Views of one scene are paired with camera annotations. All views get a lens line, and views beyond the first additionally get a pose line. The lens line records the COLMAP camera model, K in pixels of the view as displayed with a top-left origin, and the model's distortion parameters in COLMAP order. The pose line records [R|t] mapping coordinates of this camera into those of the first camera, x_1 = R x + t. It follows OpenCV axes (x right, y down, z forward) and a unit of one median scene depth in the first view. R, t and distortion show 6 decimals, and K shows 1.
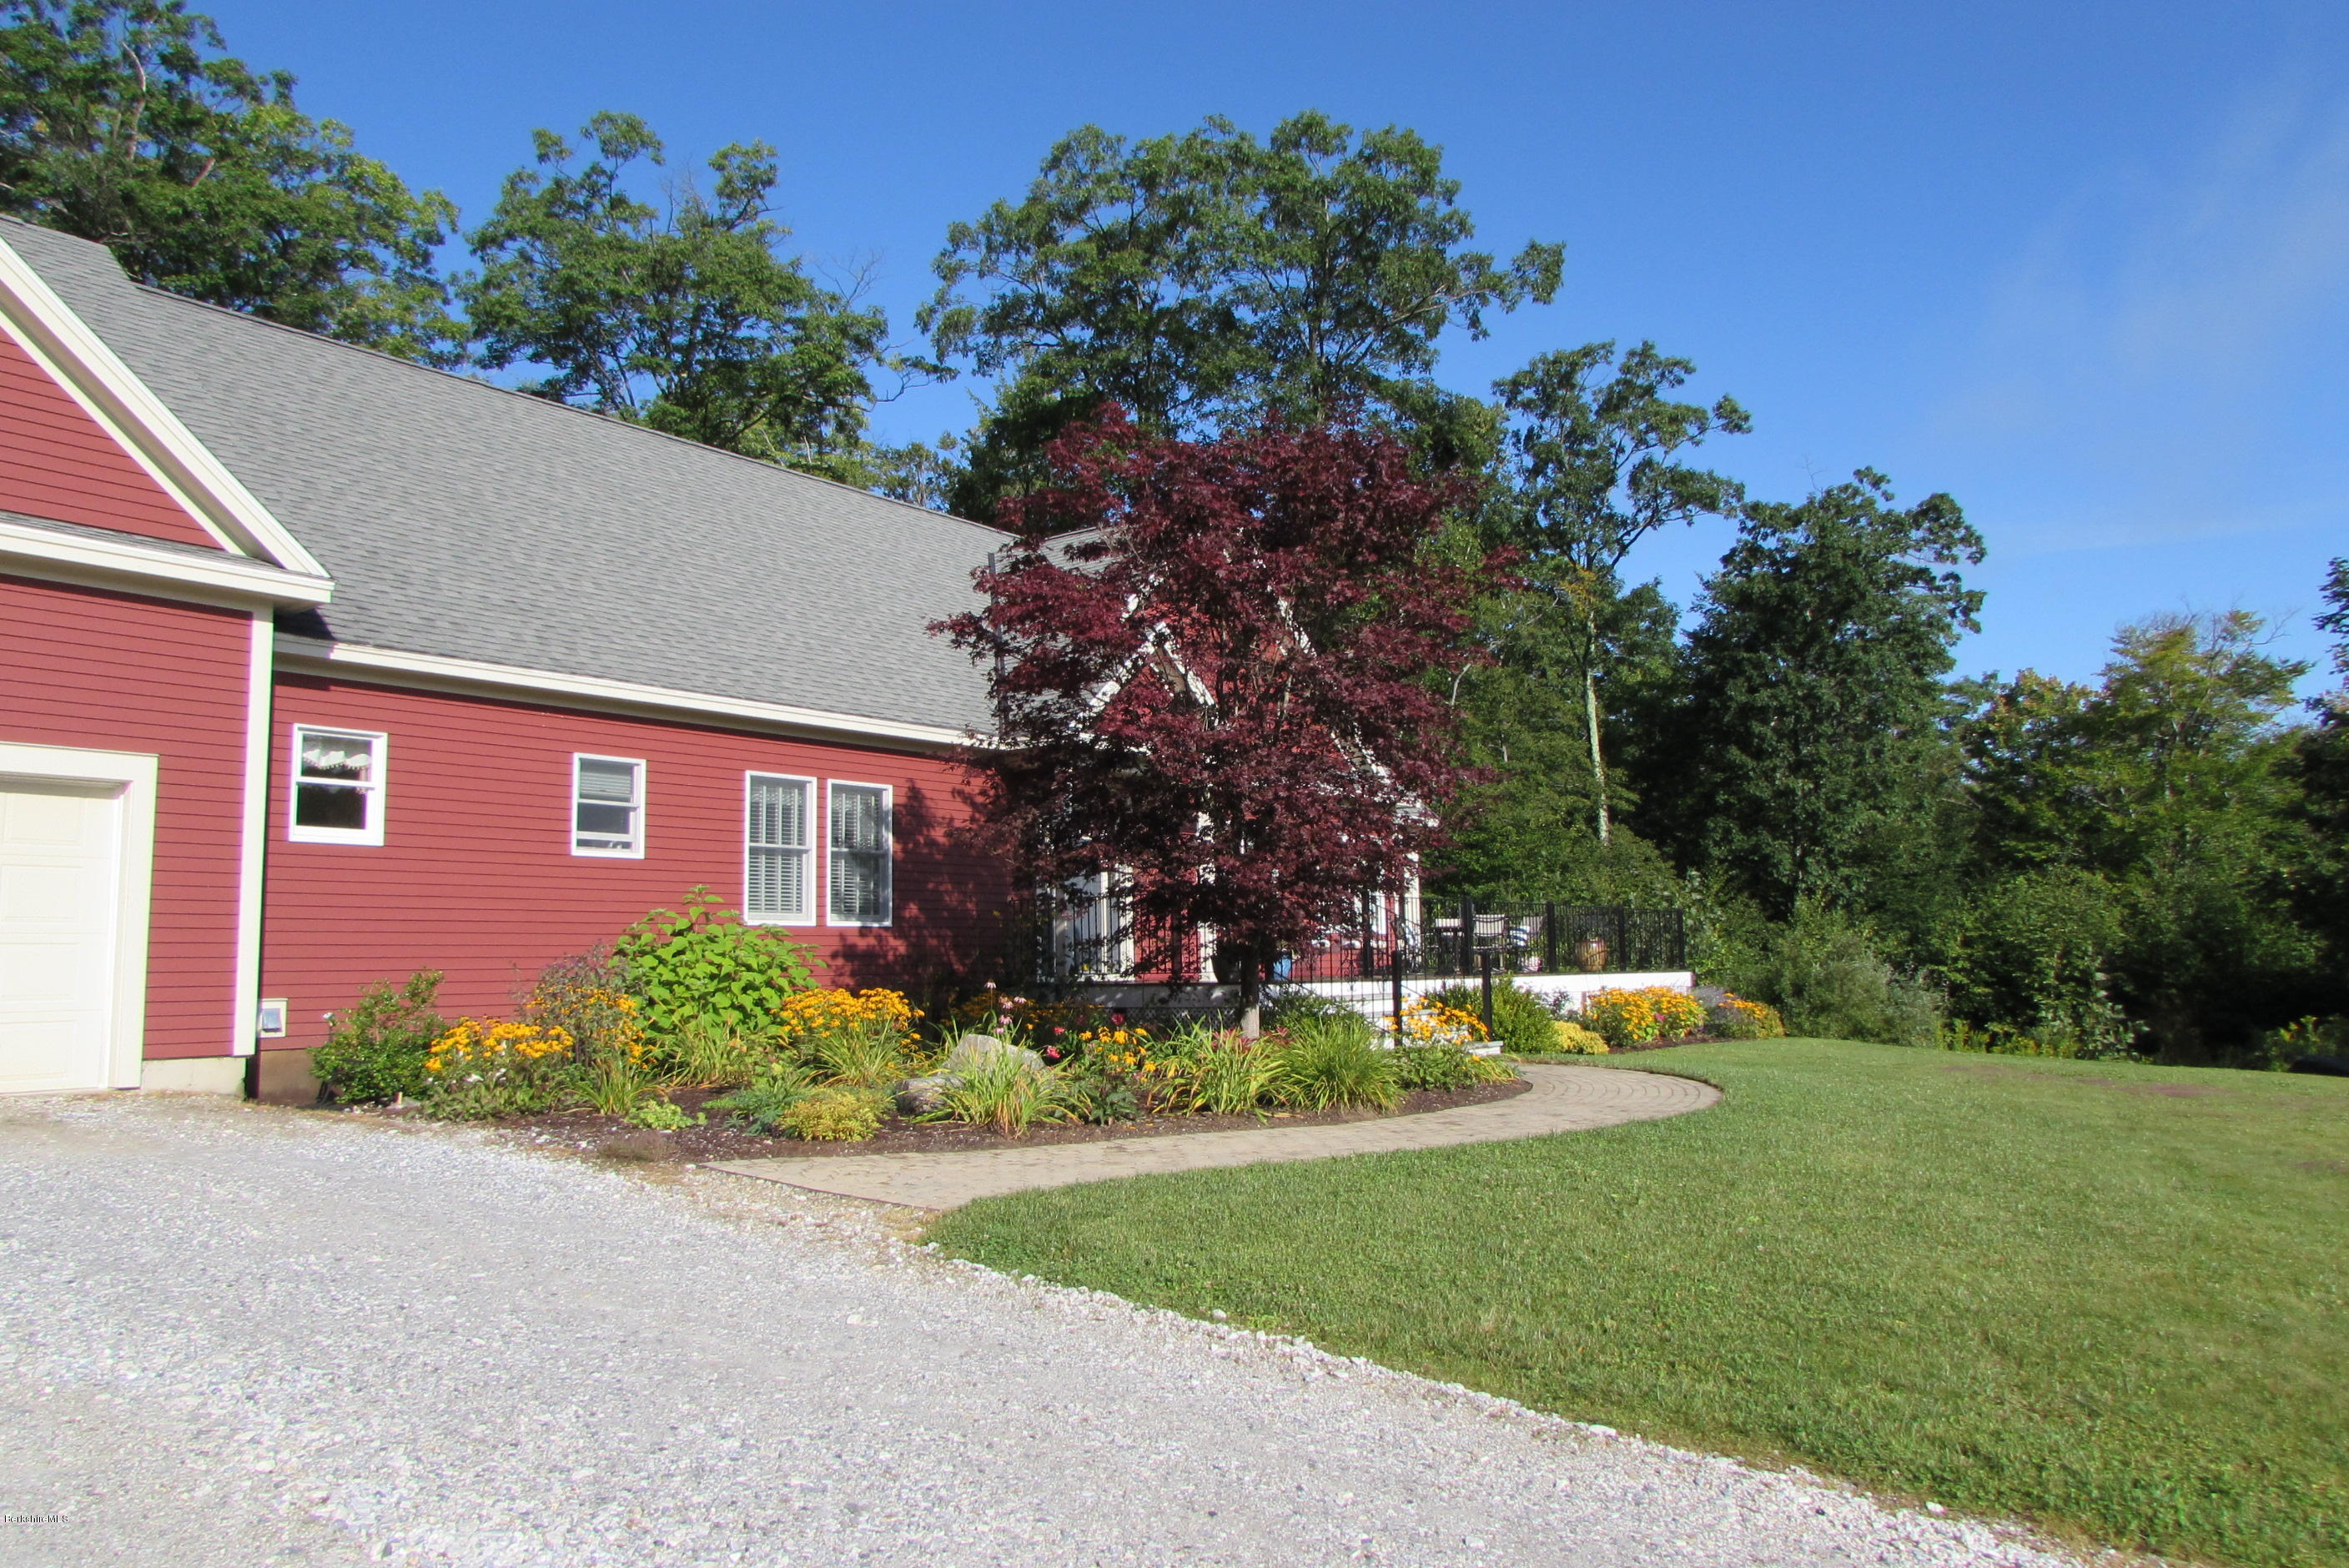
lens RADIAL K [[1701.3, 0, 1181.9], [0, 1701.3, 794.9], [0, 0, 1]] dist [-0.030502, 0.026291]
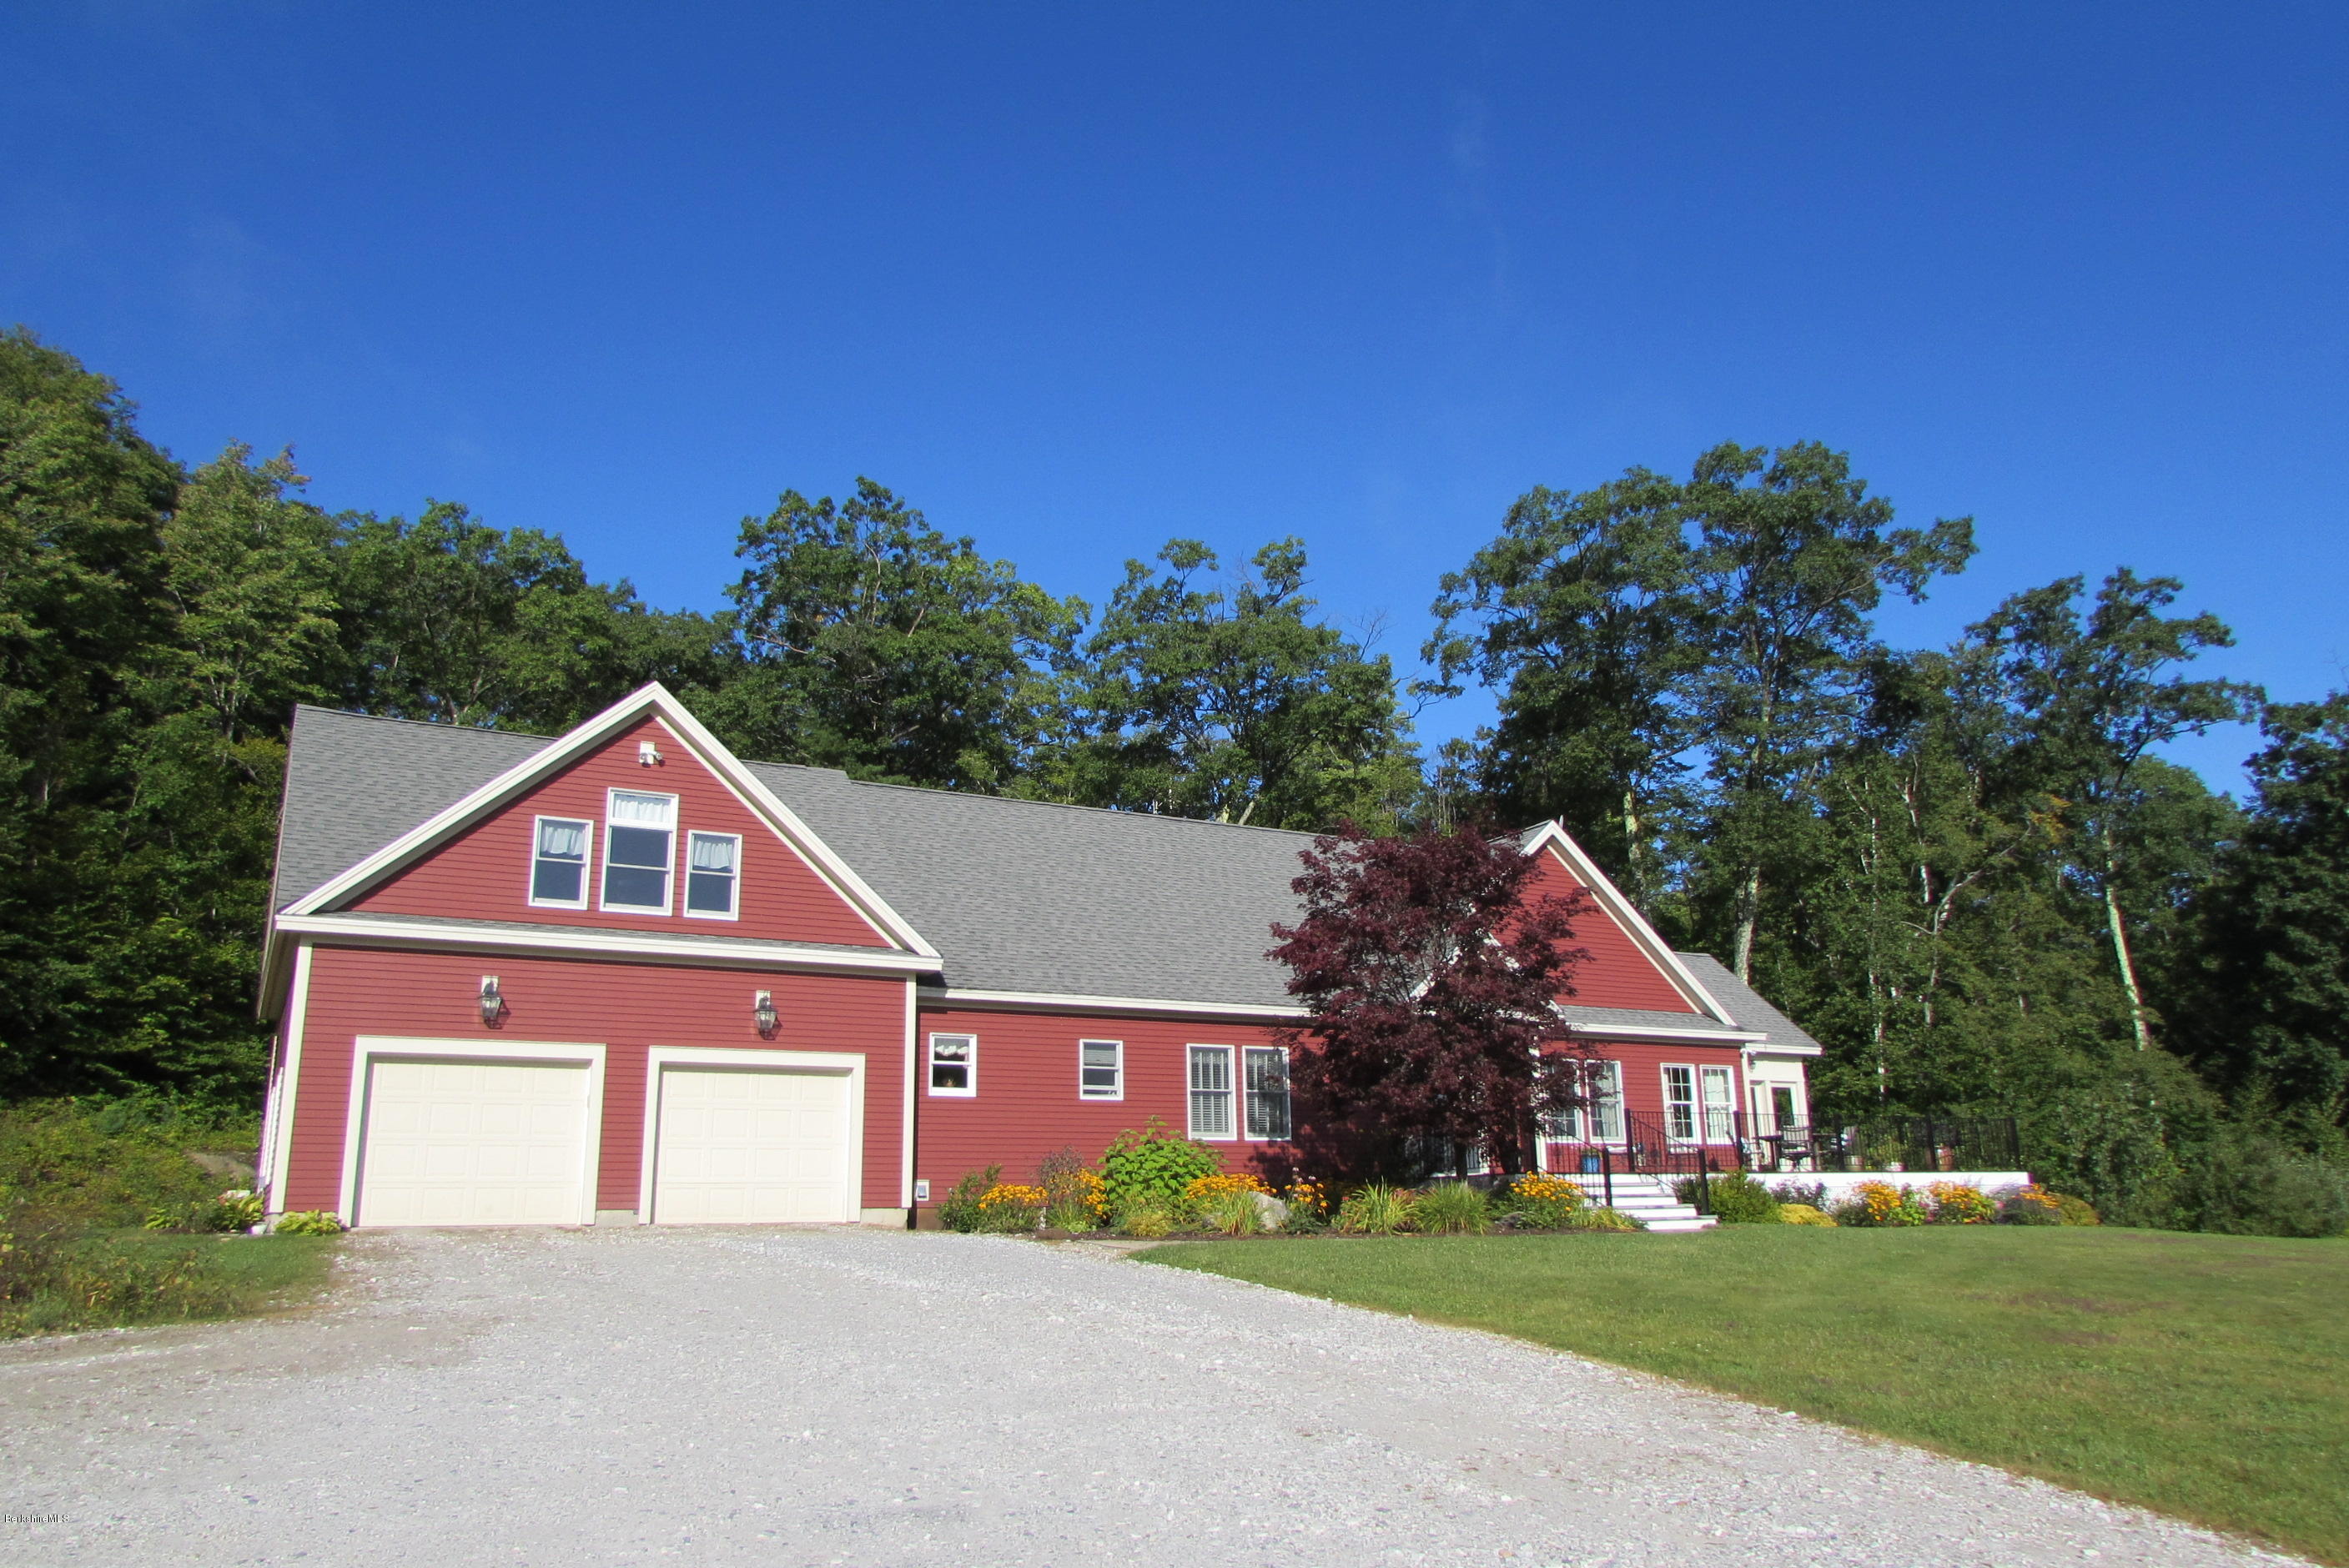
lens RADIAL K [[1639.9, 0, 1134.4], [0, 1639.9, 783.9], [0, 0, 1]] dist [-0.051068, 0.058468]
pose [[0.914318, -0.108019, -0.390326, 0.117682], [0.046355, 0.985353, -0.164103, -0.001574], [0.402335, 0.131949, 0.905934, -0.165612]]
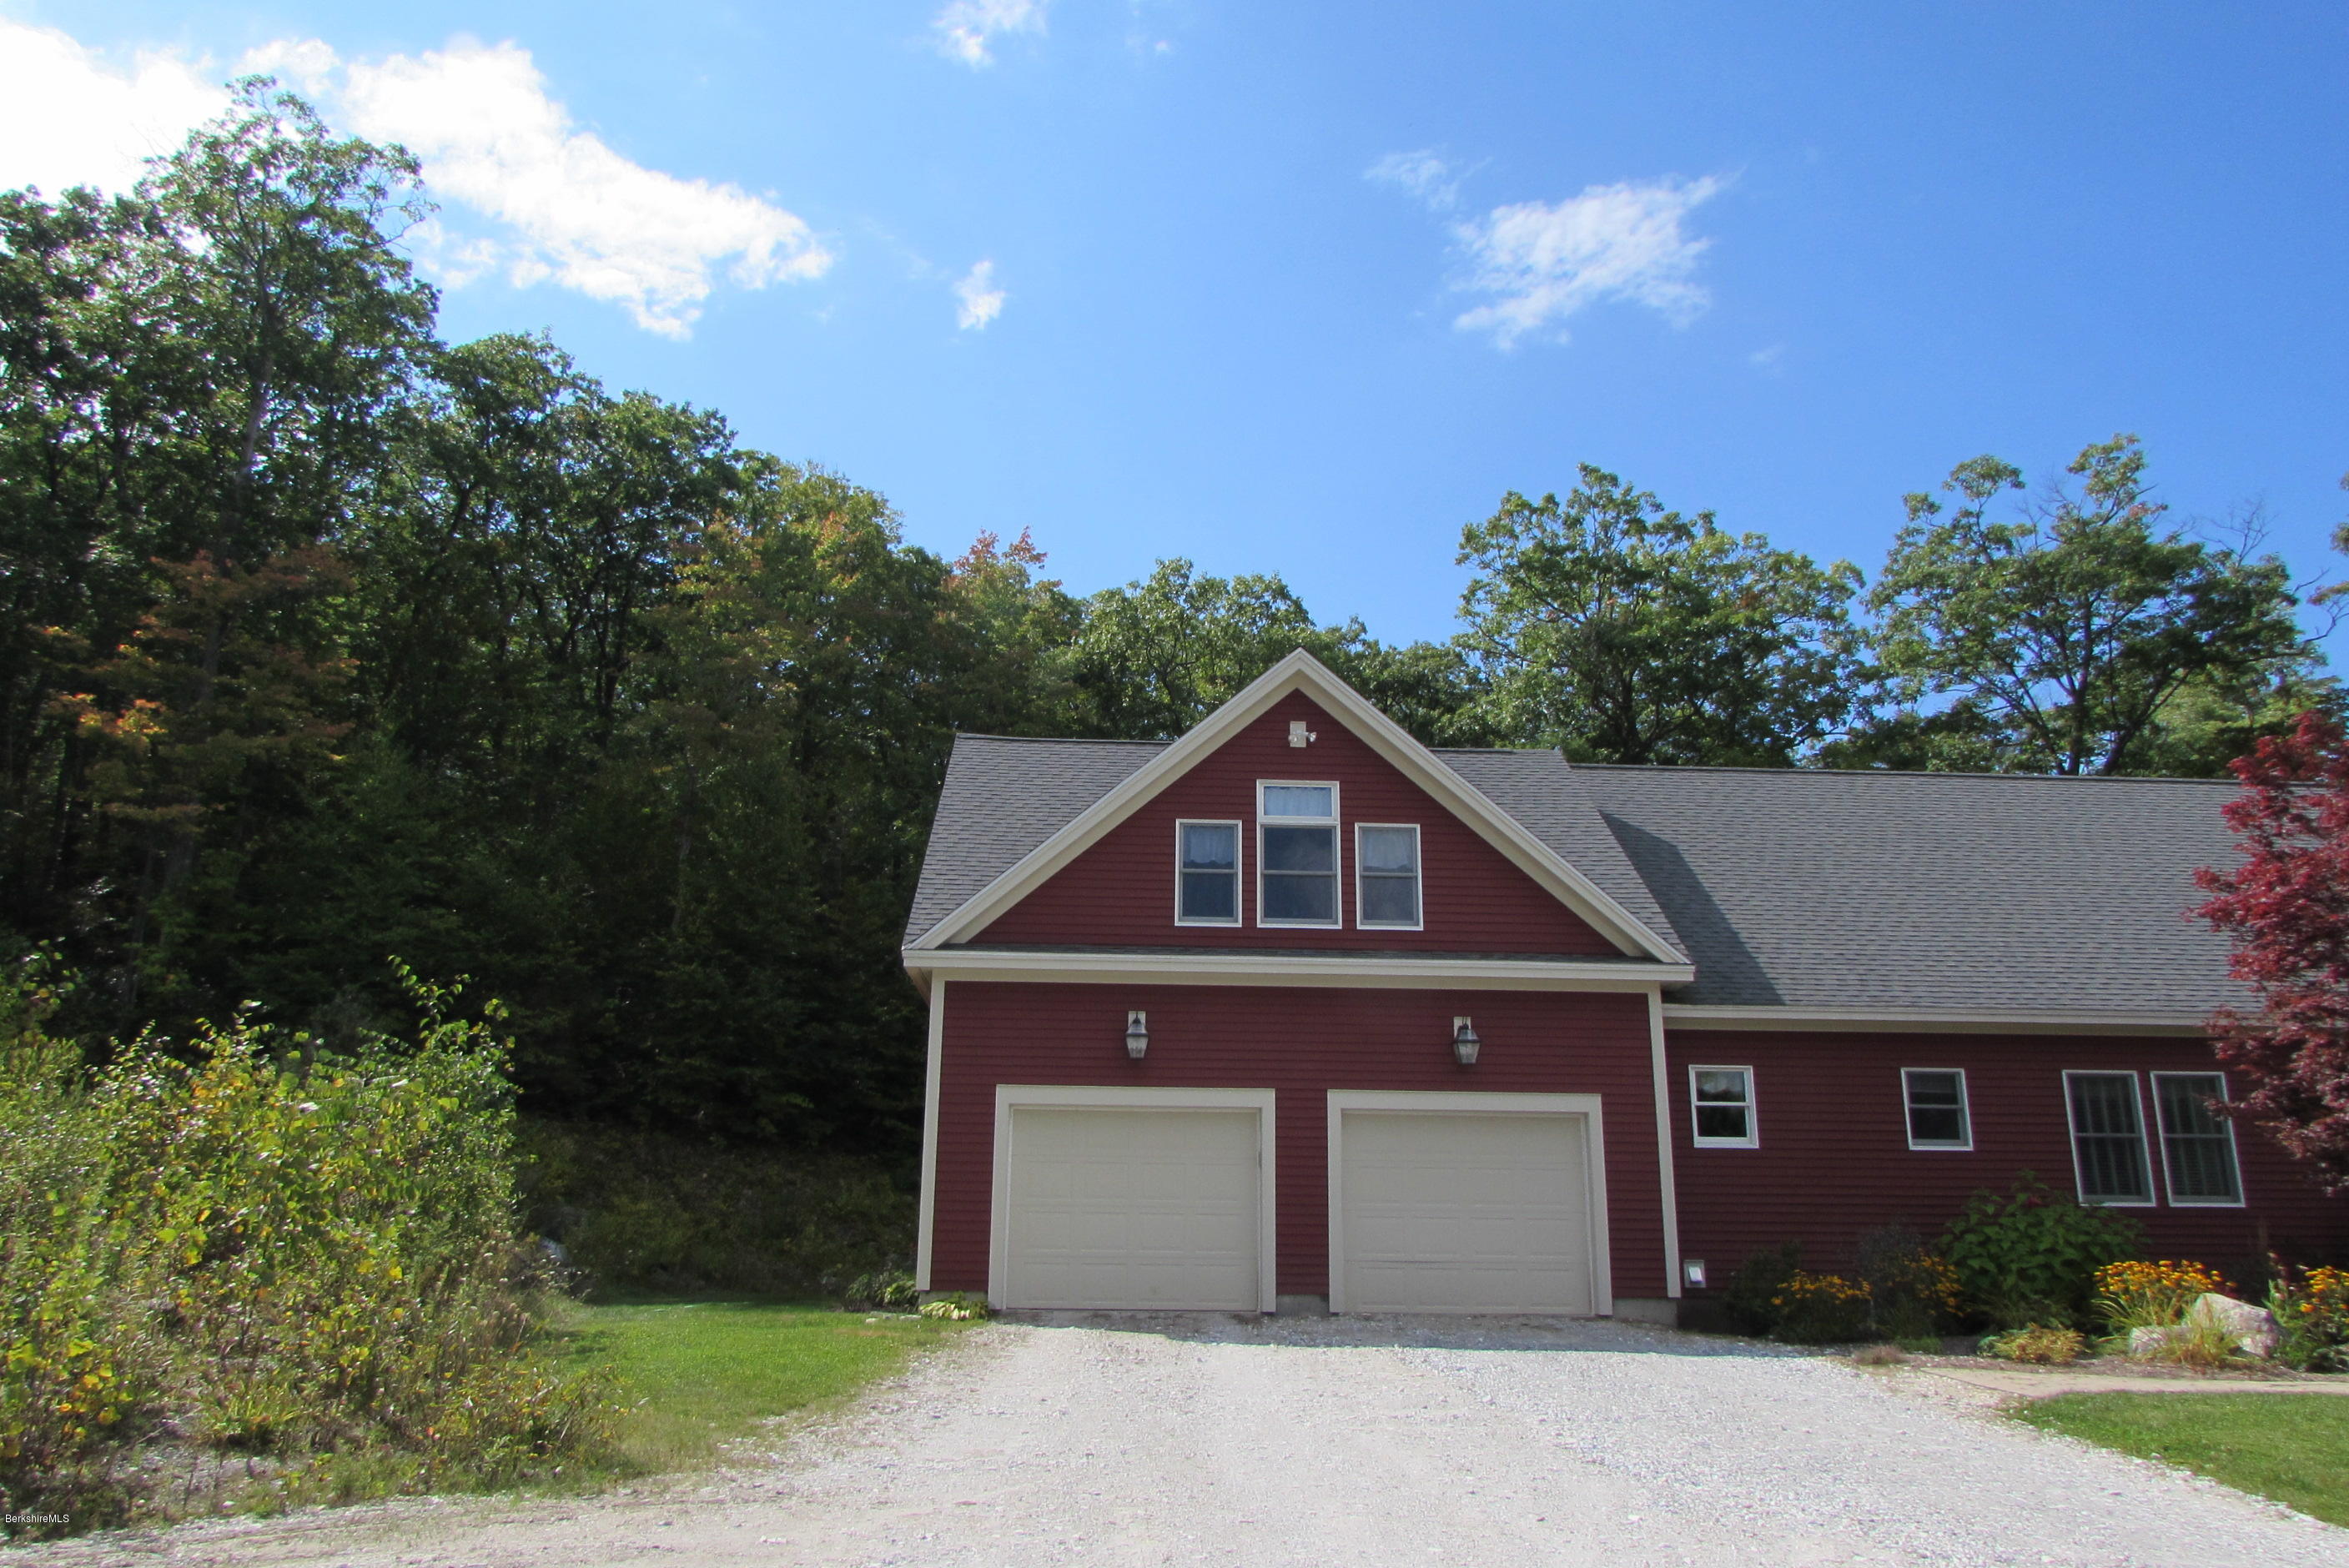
lens RADIAL K [[1647.6, 0, 1180.8], [0, 1647.6, 758.9], [0, 0, 1]] dist [-0.006281, -0.000978]
pose [[0.651746, -0.206392, -0.729815, 0.076307], [0.058818, 0.973117, -0.222672, -0.002368], [0.756154, 0.102199, 0.646365, -0.074287]]
